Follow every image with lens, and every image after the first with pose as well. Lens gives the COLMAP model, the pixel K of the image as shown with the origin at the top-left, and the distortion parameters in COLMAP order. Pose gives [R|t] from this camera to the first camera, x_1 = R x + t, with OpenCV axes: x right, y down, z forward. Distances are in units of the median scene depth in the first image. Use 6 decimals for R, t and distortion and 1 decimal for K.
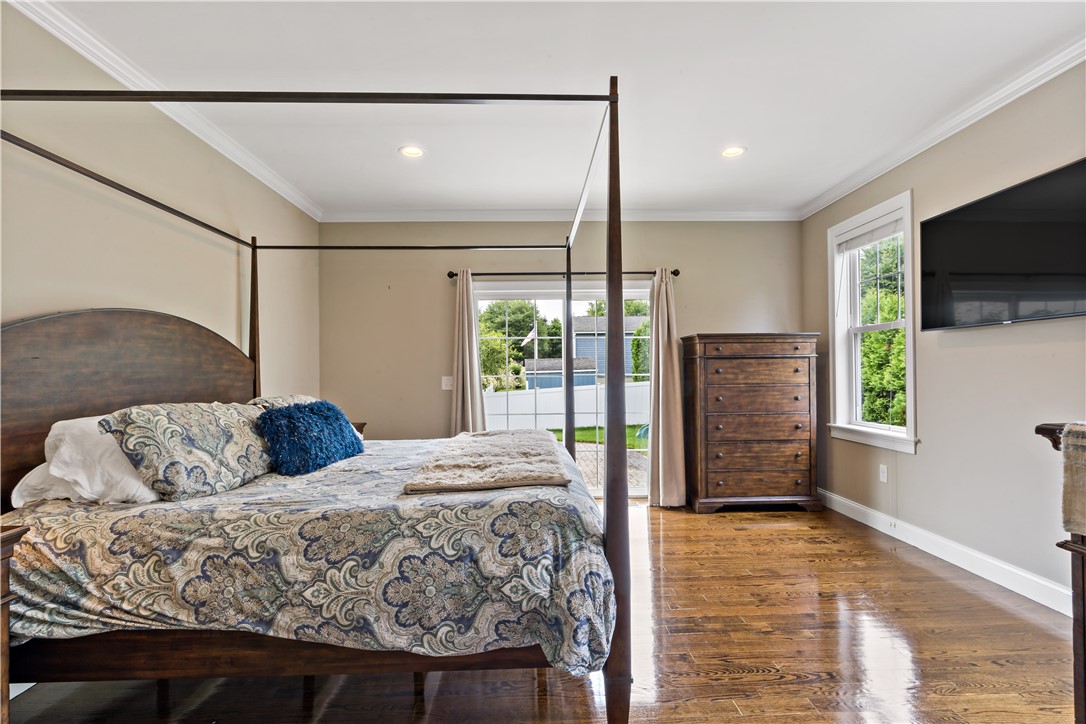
lens RADIAL K [[540.7, 0, 544.9], [0, 540.7, 370.6], [0, 0, 1]] dist [0.003483, 0.002740]
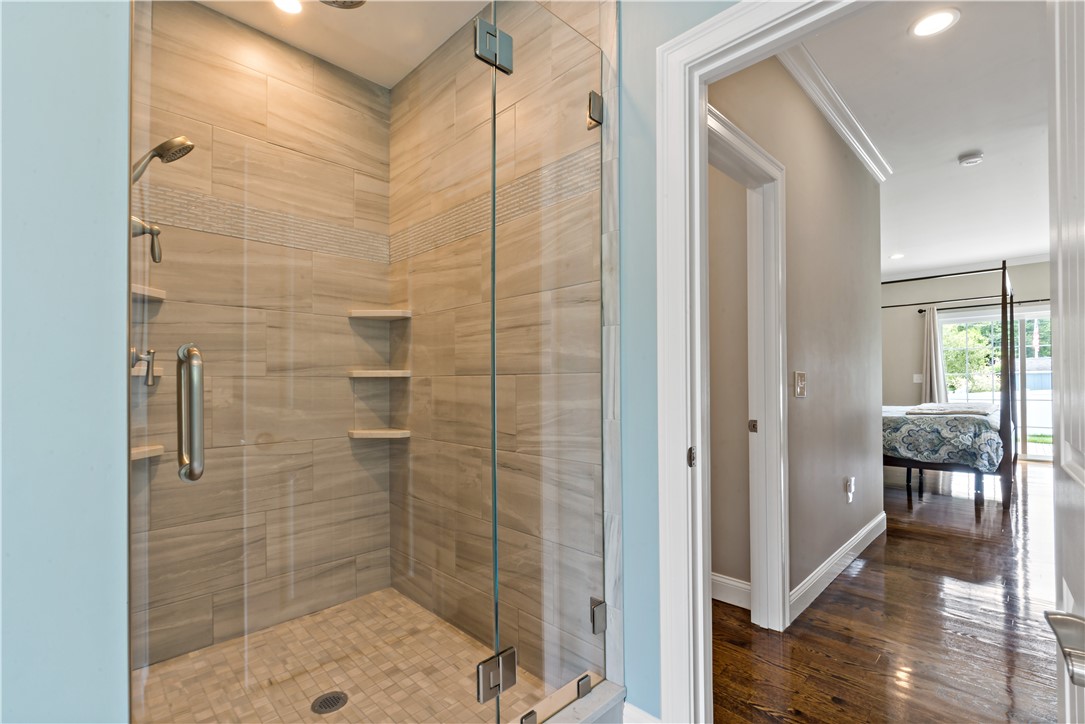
lens RADIAL K [[487.8, 0, 549.1], [0, 487.8, 381.8], [0, 0, 1]] dist [0.002609, 0.001525]
pose [[0.694234, 0.002569, -0.719745, 0.322652], [0.008654, 0.999892, 0.011916, 0.019063], [0.719698, -0.014502, 0.694136, -2.448800]]
